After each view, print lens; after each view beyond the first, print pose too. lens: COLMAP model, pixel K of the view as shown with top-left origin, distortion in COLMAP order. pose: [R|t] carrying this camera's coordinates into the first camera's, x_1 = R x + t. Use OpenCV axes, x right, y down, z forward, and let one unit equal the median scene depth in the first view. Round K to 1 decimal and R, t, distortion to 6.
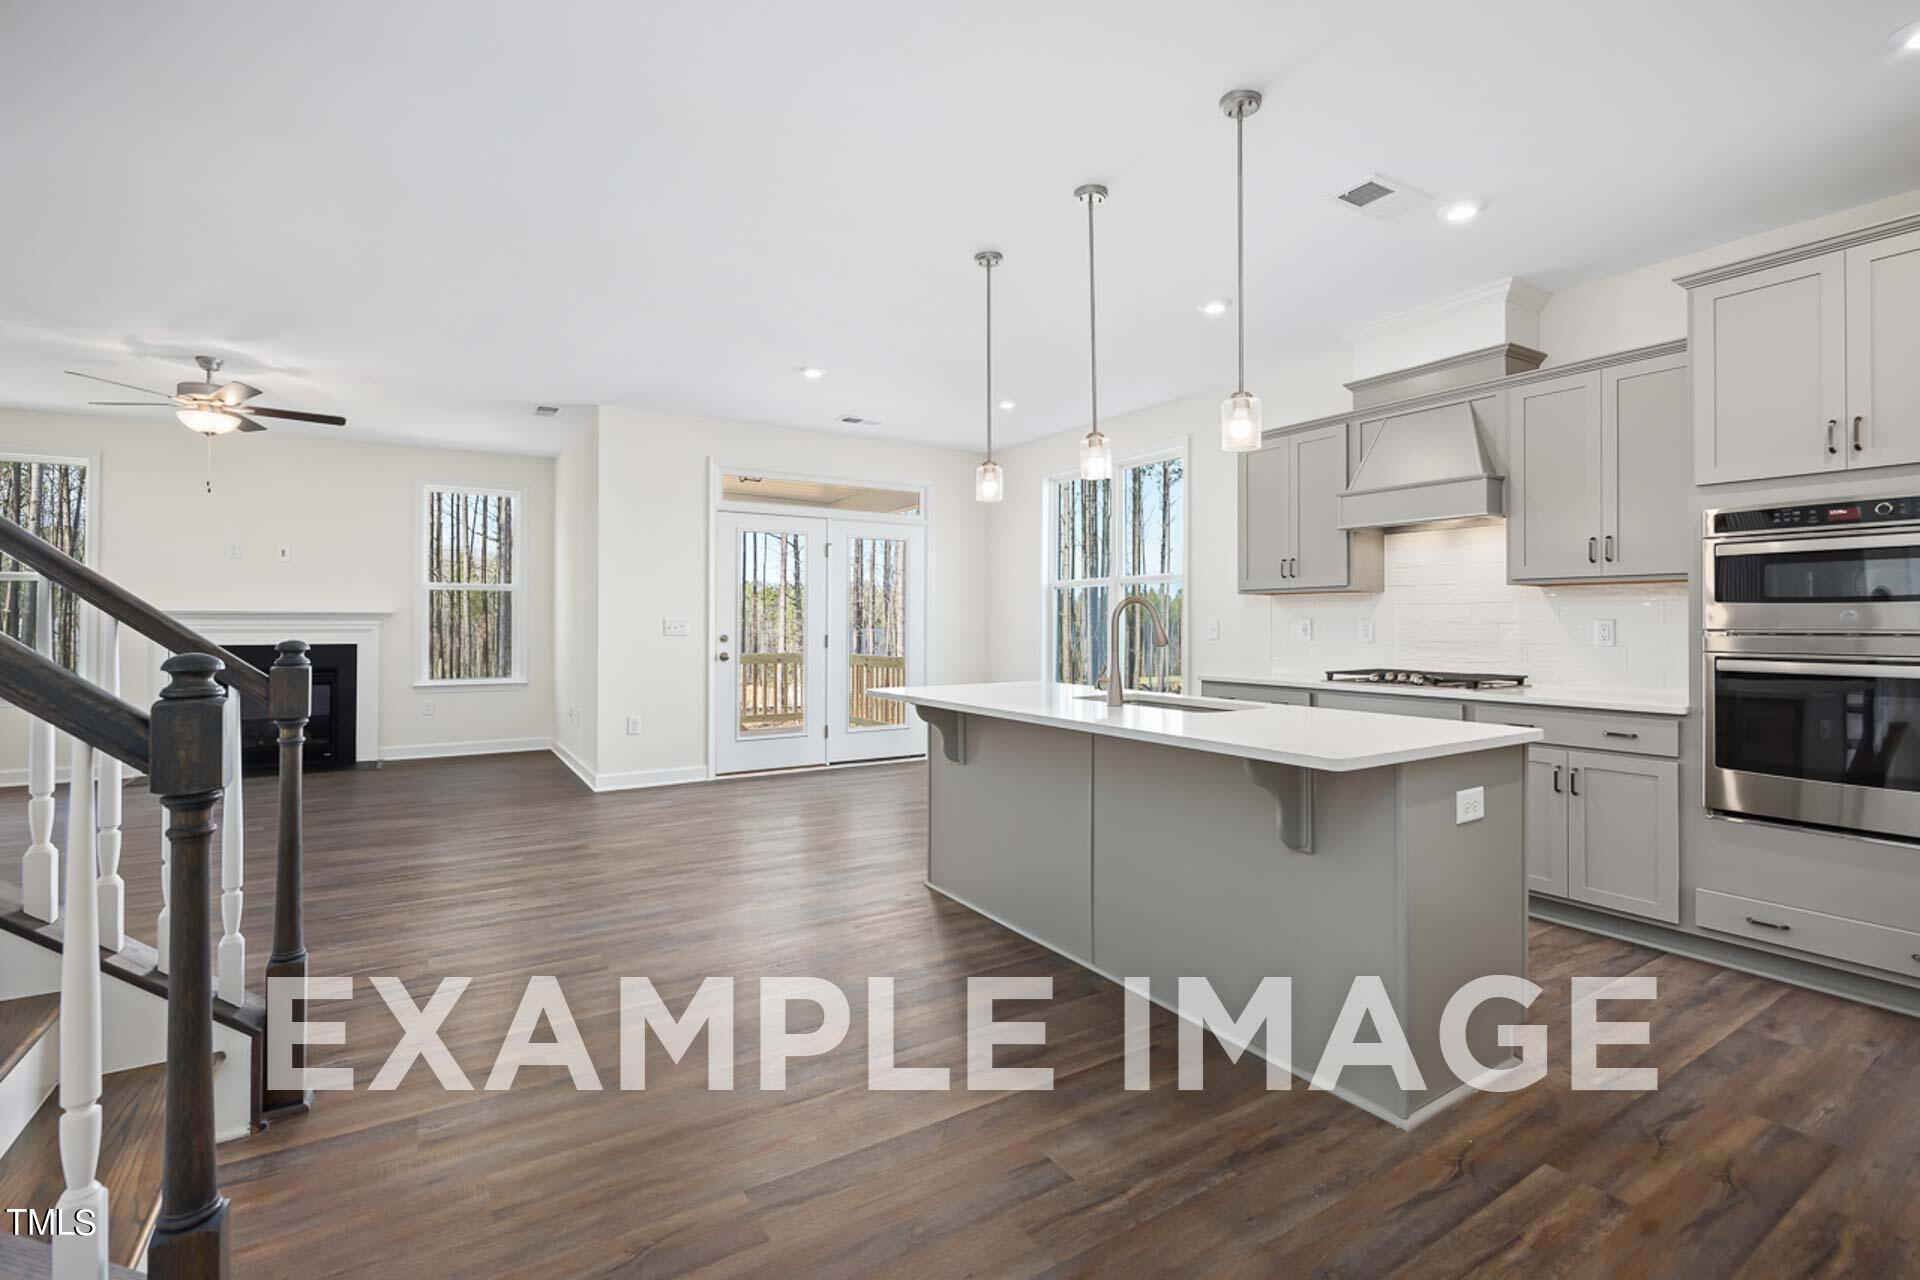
lens RADIAL K [[873.9, 0, 962.7], [0, 873.9, 622.4], [0, 0, 1]] dist [-0.001224, -0.000125]
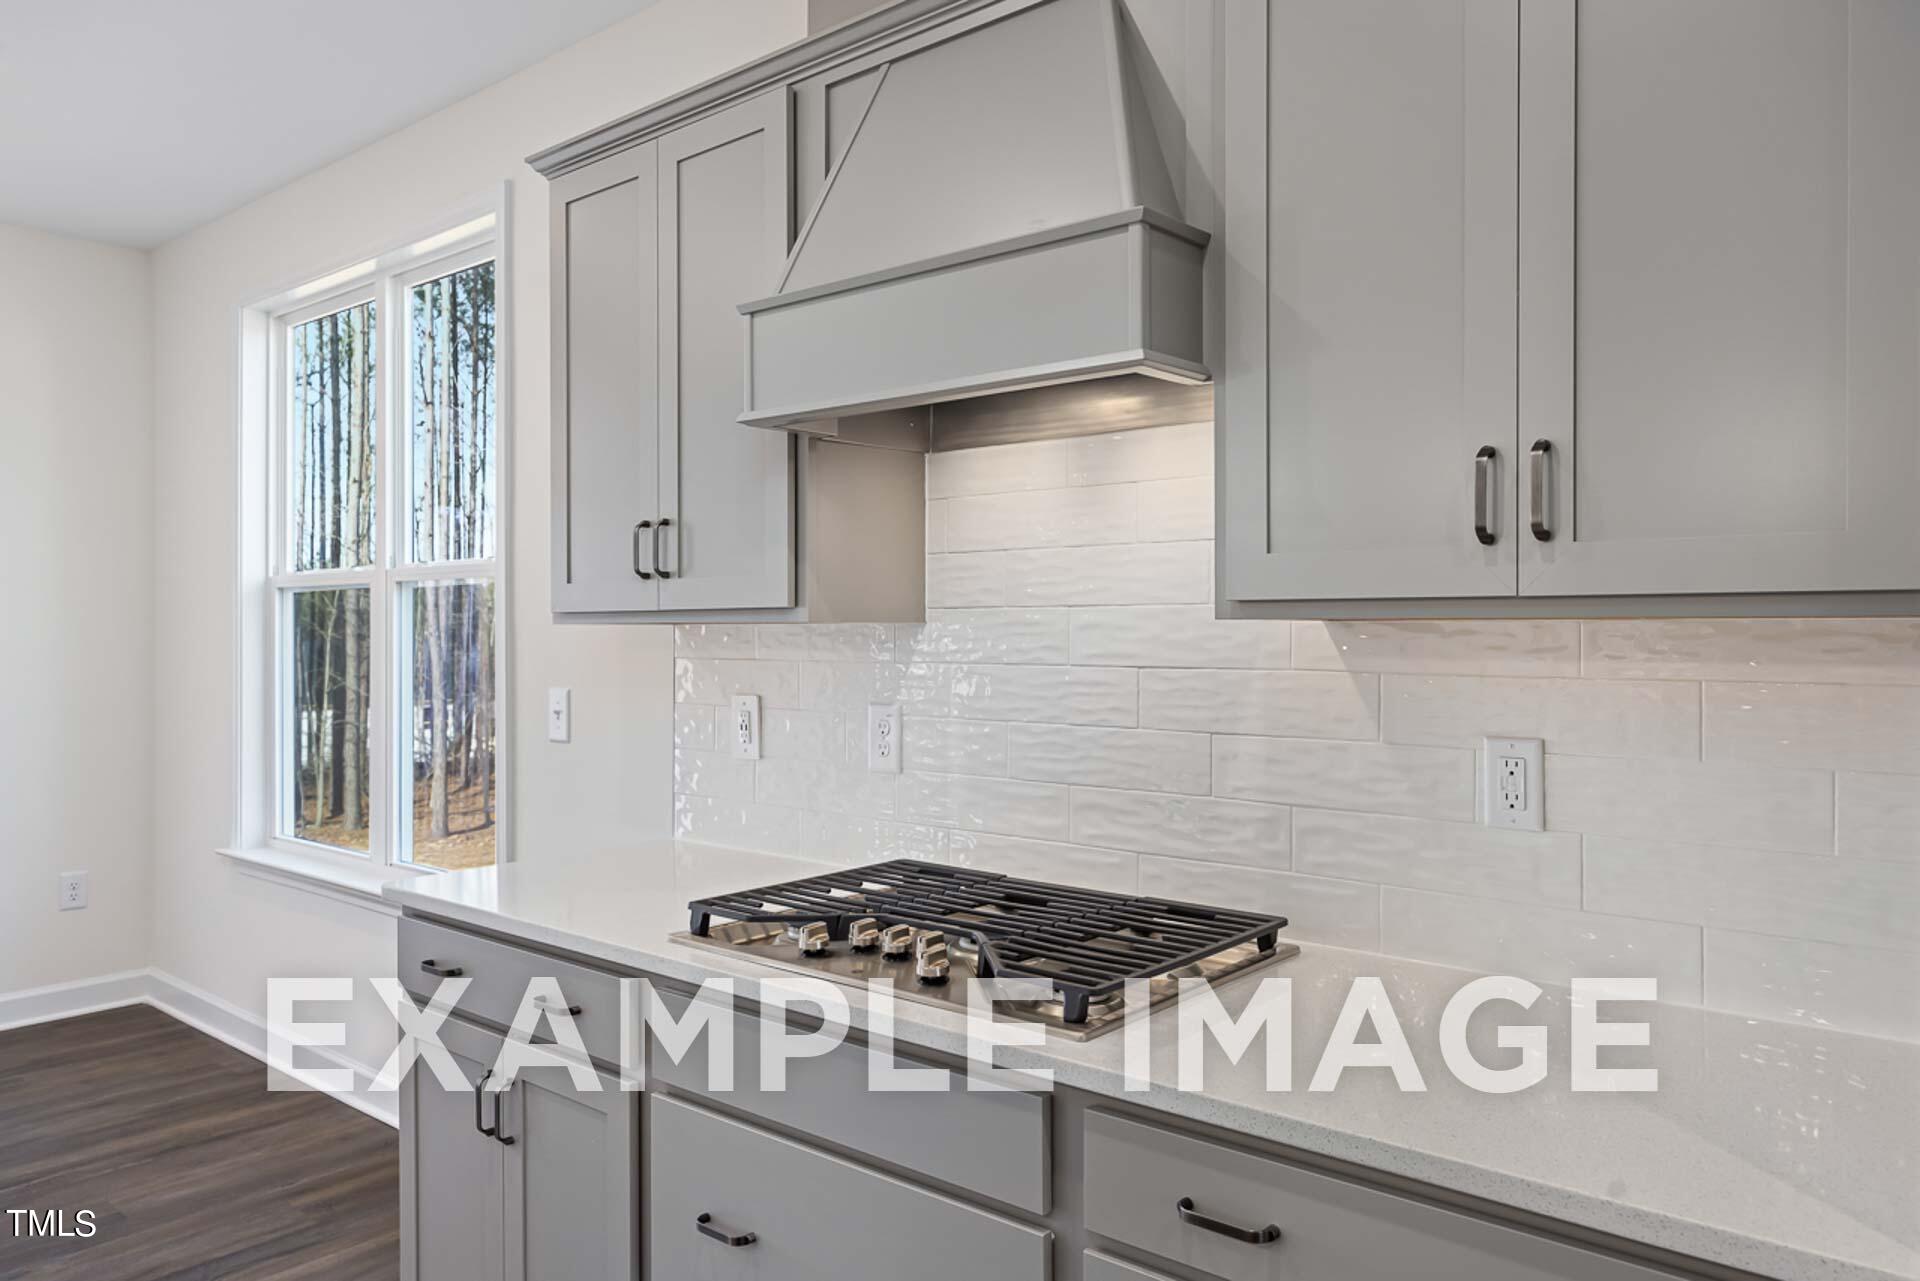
lens RADIAL K [[1339.9, 0, 958.8], [0, 1339.9, 637.3], [0, 0, 1]] dist [0.009990, 0.000931]
pose [[0.958586, -0.007092, 0.284713, 0.399295], [0.004255, 0.999935, 0.010582, -0.040001], [-0.284770, -0.008932, 0.958554, 0.578684]]
